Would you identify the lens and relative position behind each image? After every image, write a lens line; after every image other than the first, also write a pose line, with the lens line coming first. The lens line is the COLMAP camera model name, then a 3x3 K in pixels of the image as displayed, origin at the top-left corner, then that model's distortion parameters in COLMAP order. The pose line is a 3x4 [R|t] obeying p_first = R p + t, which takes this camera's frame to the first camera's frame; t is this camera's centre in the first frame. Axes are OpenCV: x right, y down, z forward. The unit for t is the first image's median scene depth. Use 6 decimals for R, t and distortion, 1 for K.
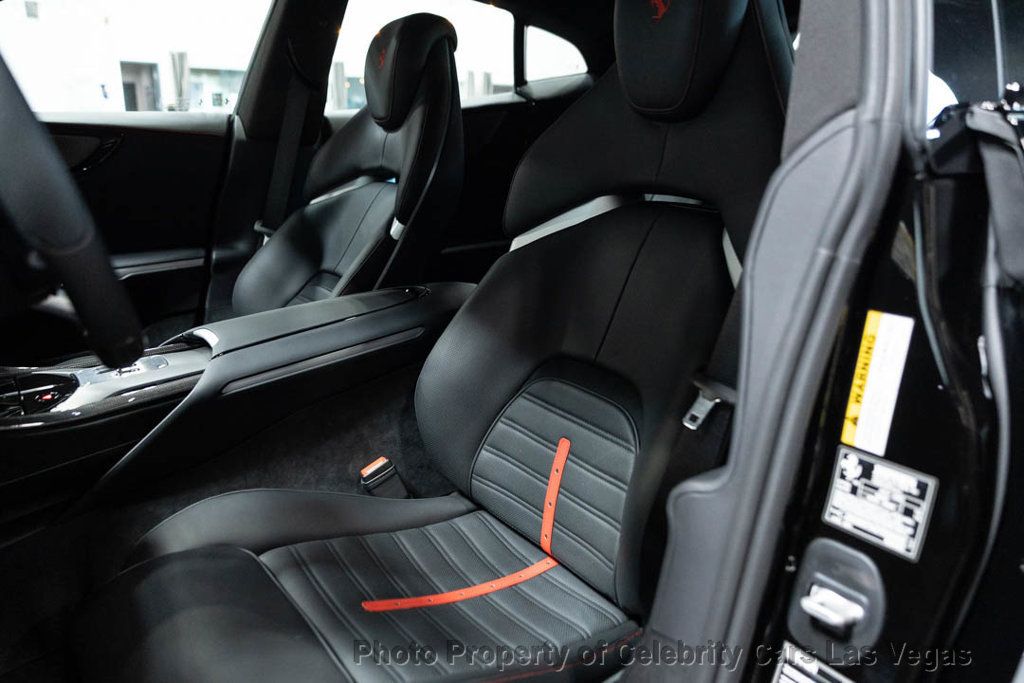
lens RADIAL K [[763.9, 0, 516.3], [0, 763.9, 343.5], [0, 0, 1]] dist [0.005648, 0.007651]
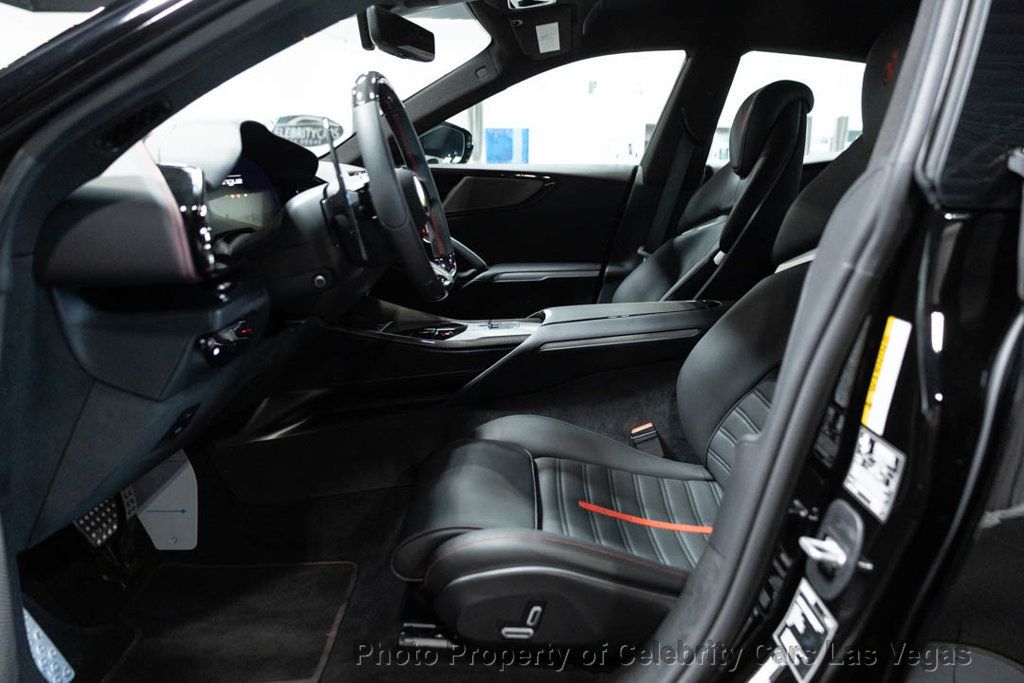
lens RADIAL K [[699.0, 0, 506.8], [0, 699.0, 339.4], [0, 0, 1]] dist [-0.003127, -0.000445]
pose [[0.802395, 0.140015, -0.580137, 0.339084], [-0.168345, 0.985715, 0.005060, 0.049163], [0.572558, 0.093603, 0.814503, -0.141614]]
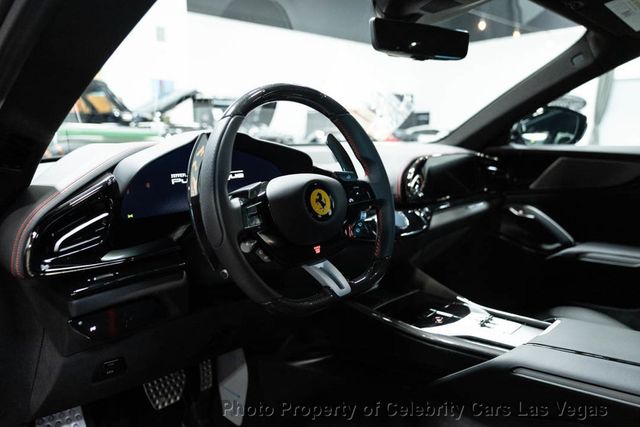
lens RADIAL K [[436.9, 0, 318.8], [0, 436.9, 214.2], [0, 0, 1]] dist [-0.003127, -0.000445]
pose [[0.181769, 0.149335, -0.971936, 0.198766], [-0.269904, 0.958017, 0.096720, -0.158062], [0.945575, 0.244748, 0.214444, 0.476735]]
